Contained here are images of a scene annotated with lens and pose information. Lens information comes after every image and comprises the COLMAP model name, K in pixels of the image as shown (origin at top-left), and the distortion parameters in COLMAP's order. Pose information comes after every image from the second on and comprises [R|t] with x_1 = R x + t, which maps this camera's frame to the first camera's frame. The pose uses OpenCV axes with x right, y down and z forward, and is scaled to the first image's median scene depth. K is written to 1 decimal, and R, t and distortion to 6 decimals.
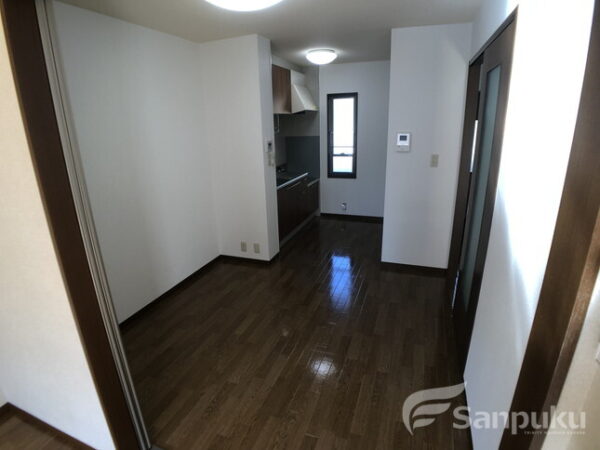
lens RADIAL K [[325.5, 0, 300.0], [0, 325.5, 225.0], [0, 0, 1]] dist [-0.058661, 0.000556]
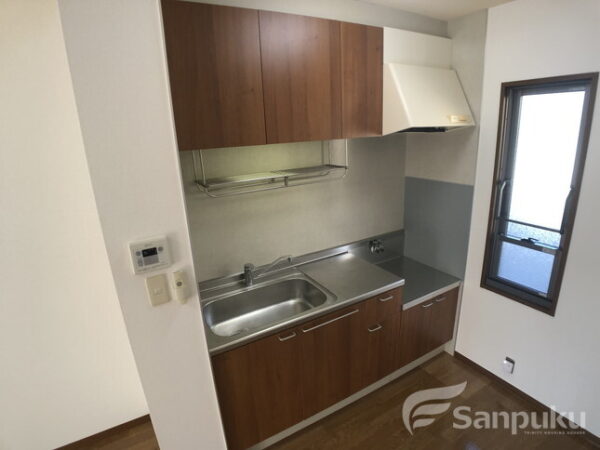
lens RADIAL K [[332.6, 0, 300.0], [0, 332.6, 225.0], [0, 0, 1]] dist [-0.085675, 0.000334]
pose [[0.767137, 0.179764, -0.615781, 0.156523], [-0.178330, 0.981856, 0.064468, -0.220945], [0.616197, 0.060357, 0.785276, 0.565070]]
